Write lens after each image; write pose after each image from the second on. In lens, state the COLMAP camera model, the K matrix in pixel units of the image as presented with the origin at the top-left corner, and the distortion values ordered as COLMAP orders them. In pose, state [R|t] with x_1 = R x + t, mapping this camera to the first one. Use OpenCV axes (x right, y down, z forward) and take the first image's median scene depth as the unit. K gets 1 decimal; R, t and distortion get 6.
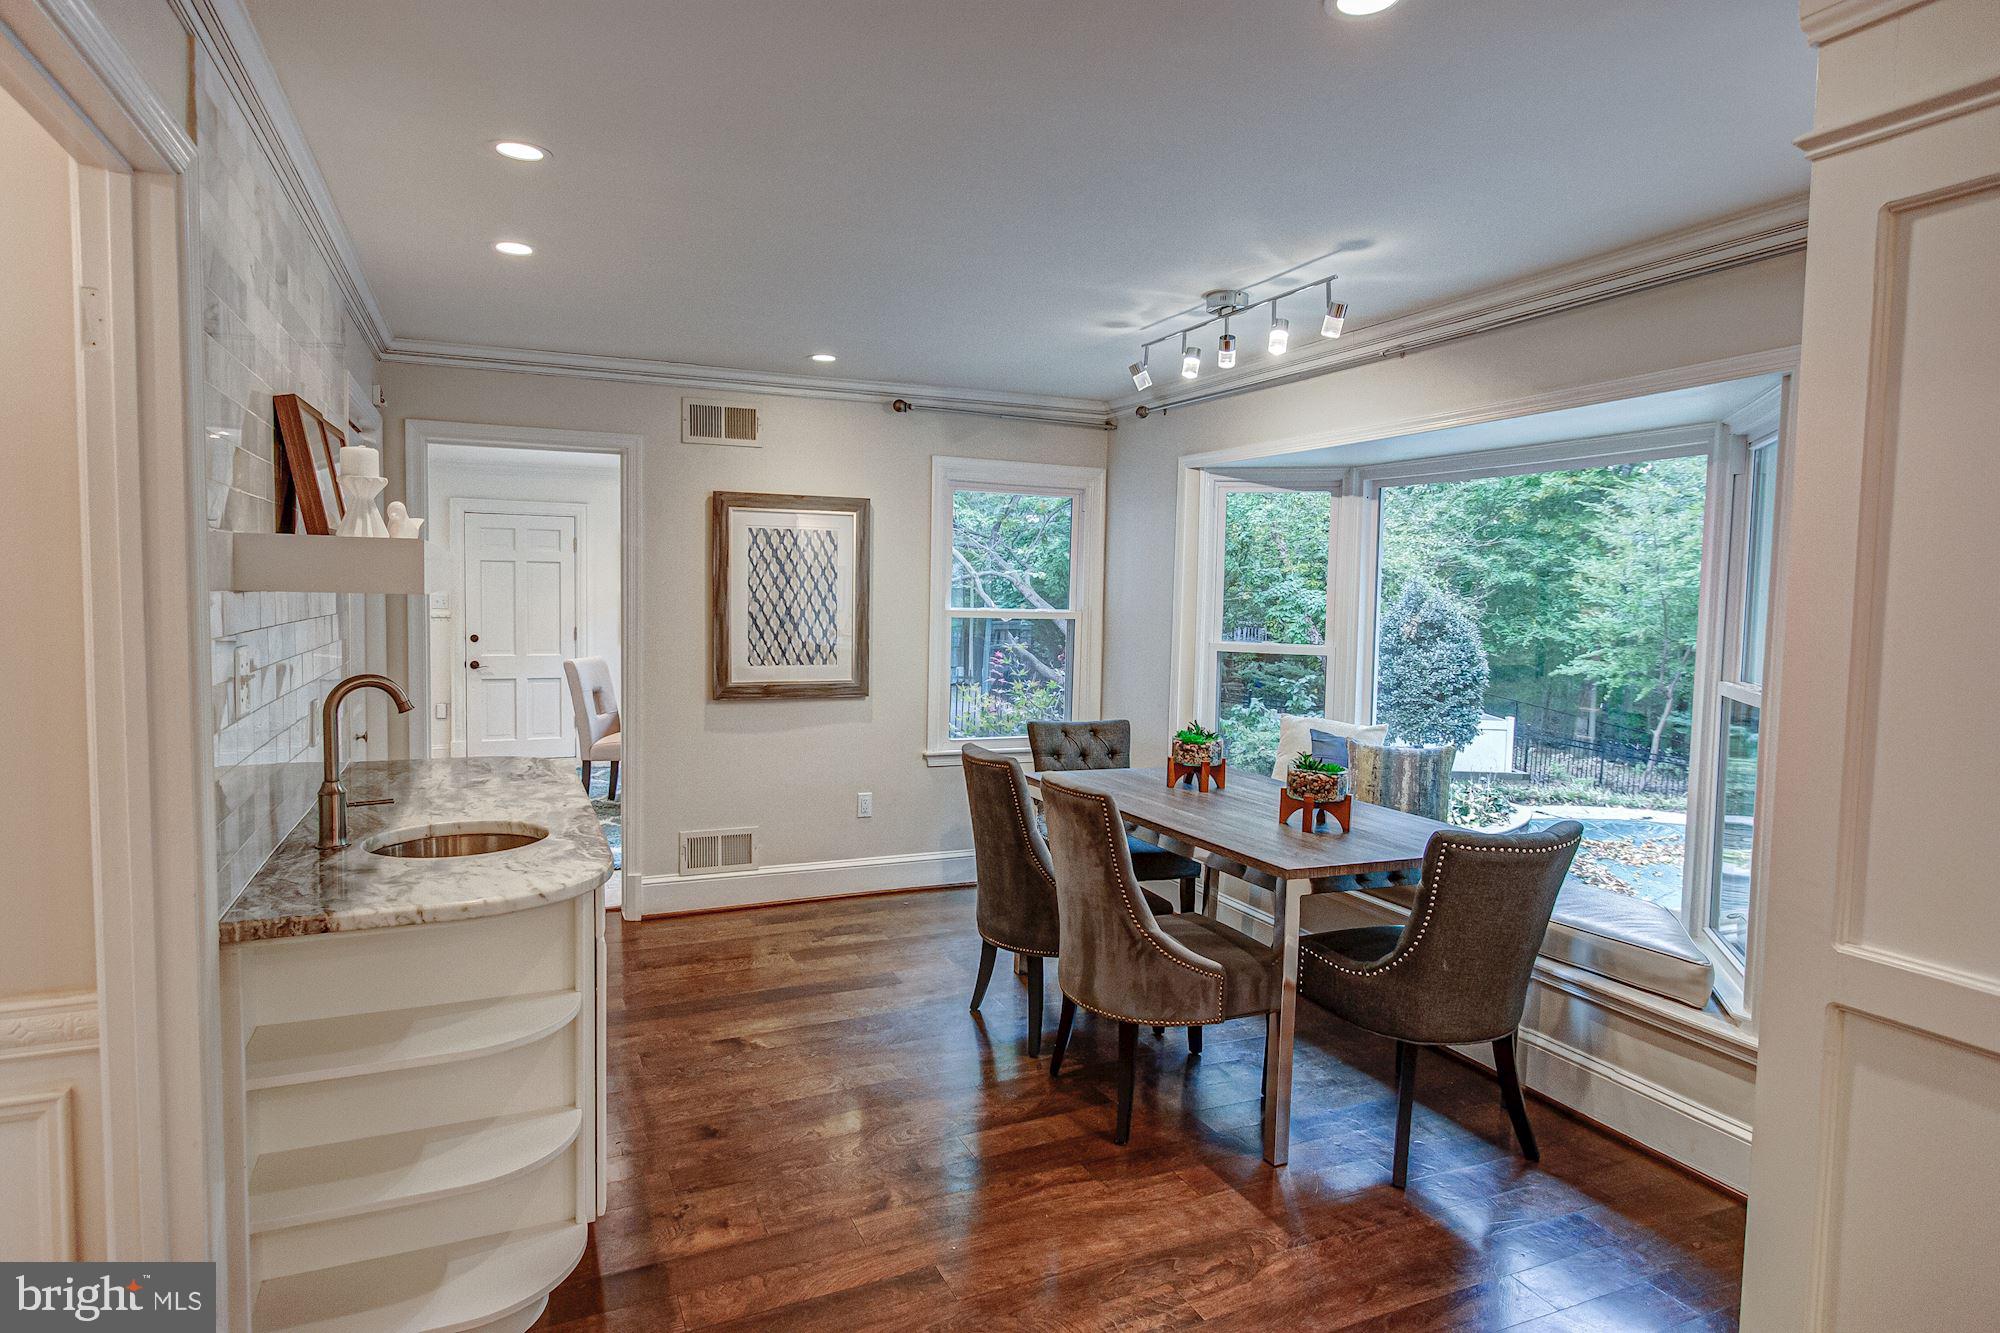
lens RADIAL K [[1106.5, 0, 994.9], [0, 1106.5, 662.9], [0, 0, 1]] dist [0.000688, 0.000695]
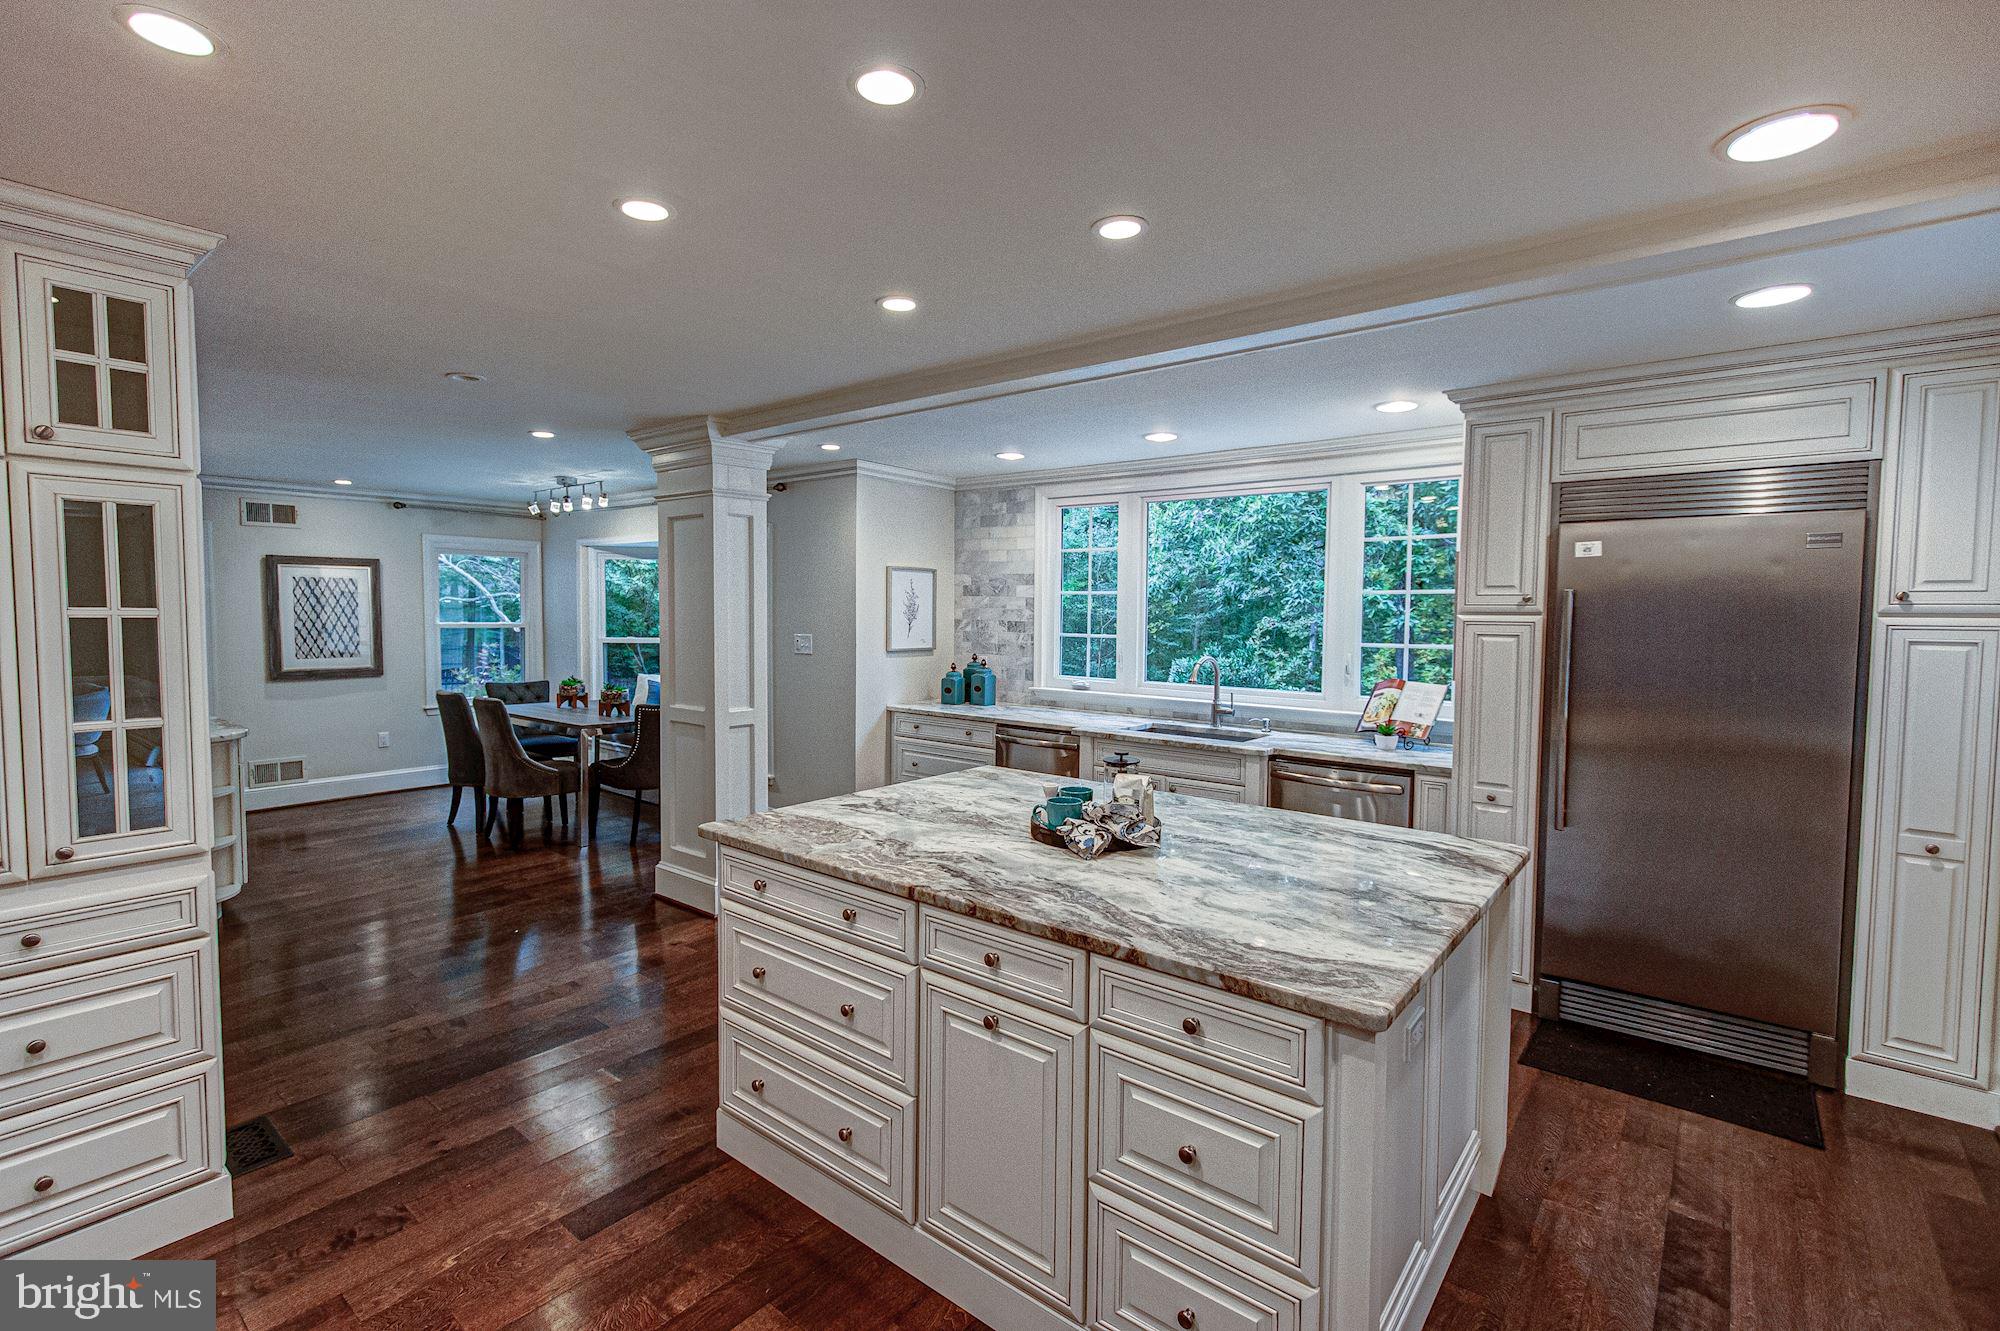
lens RADIAL K [[911.3, 0, 996.9], [0, 911.3, 658.6], [0, 0, 1]] dist [0.004438, 0.000368]
pose [[0.893755, -0.035941, 0.447113, 0.105592], [0.038672, 0.999247, 0.003020, 0.038458], [-0.446885, 0.014592, 0.894472, -0.701189]]
